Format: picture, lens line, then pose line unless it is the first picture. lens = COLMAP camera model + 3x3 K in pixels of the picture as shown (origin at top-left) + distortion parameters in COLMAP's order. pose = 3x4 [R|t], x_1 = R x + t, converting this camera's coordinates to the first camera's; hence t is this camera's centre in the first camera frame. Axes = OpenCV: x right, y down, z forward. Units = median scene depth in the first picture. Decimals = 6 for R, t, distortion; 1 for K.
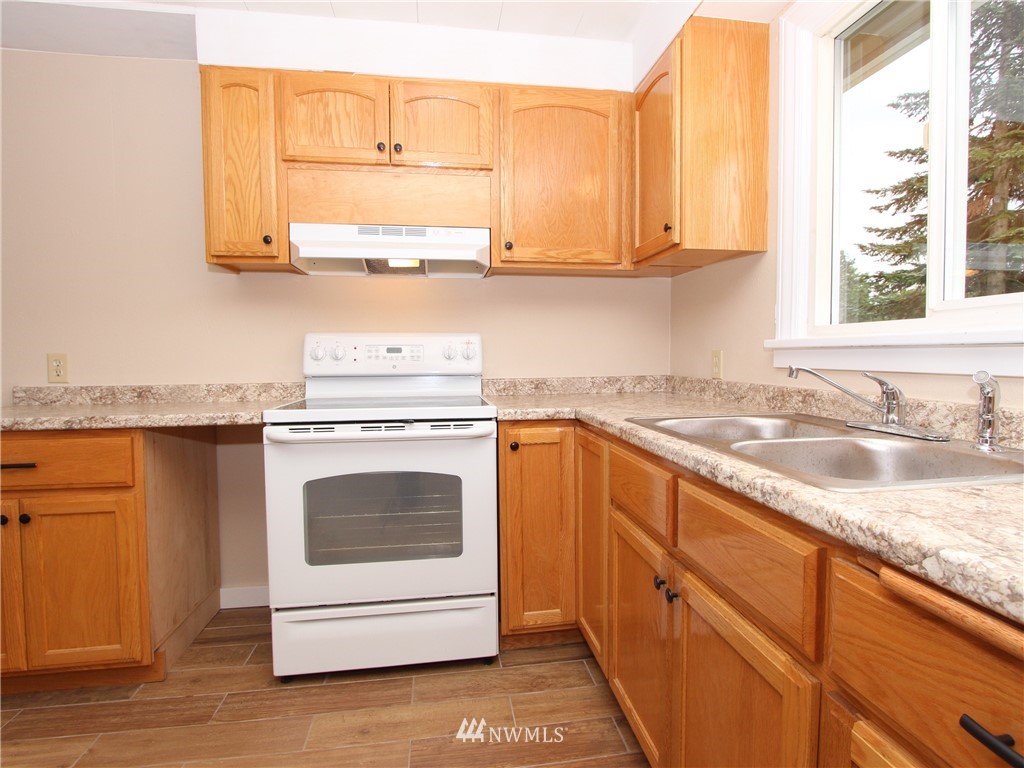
lens RADIAL K [[532.9, 0, 514.5], [0, 532.9, 383.0], [0, 0, 1]] dist [-0.013999, 0.000917]
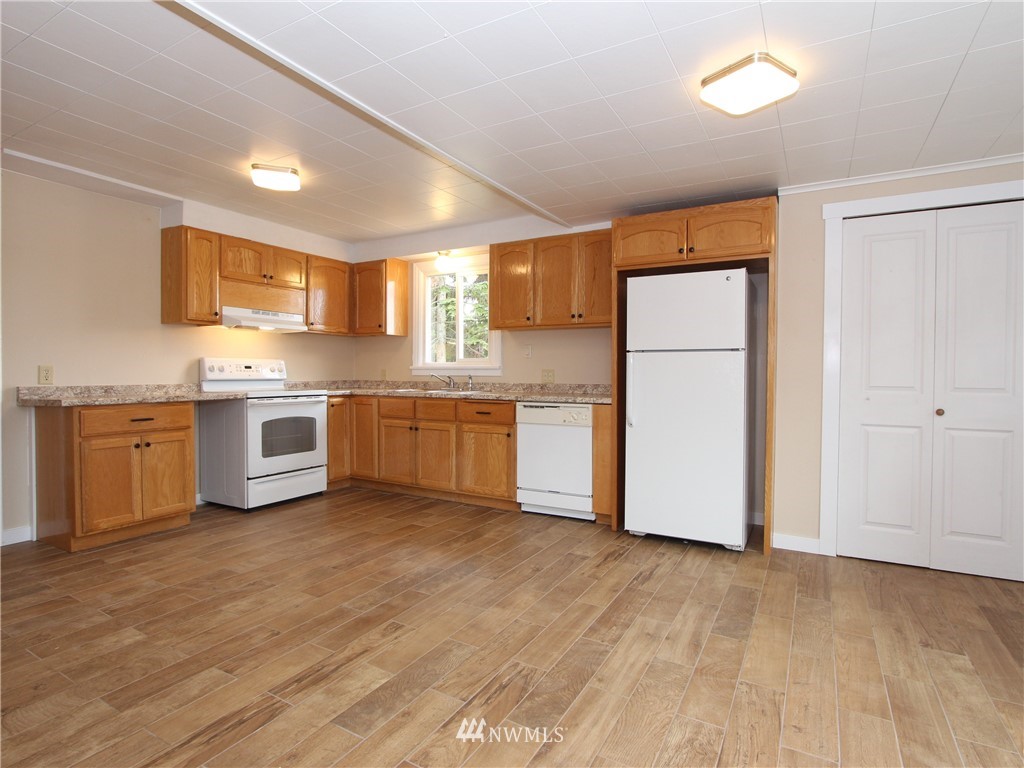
lens RADIAL K [[532.9, 0, 514.2], [0, 532.9, 382.8], [0, 0, 1]] dist [-0.013999, 0.000917]
pose [[0.630472, -0.006751, 0.776182, -1.440387], [0.036694, 0.999103, -0.021116, 0.095792], [-0.775344, 0.041794, 0.630155, -1.301602]]
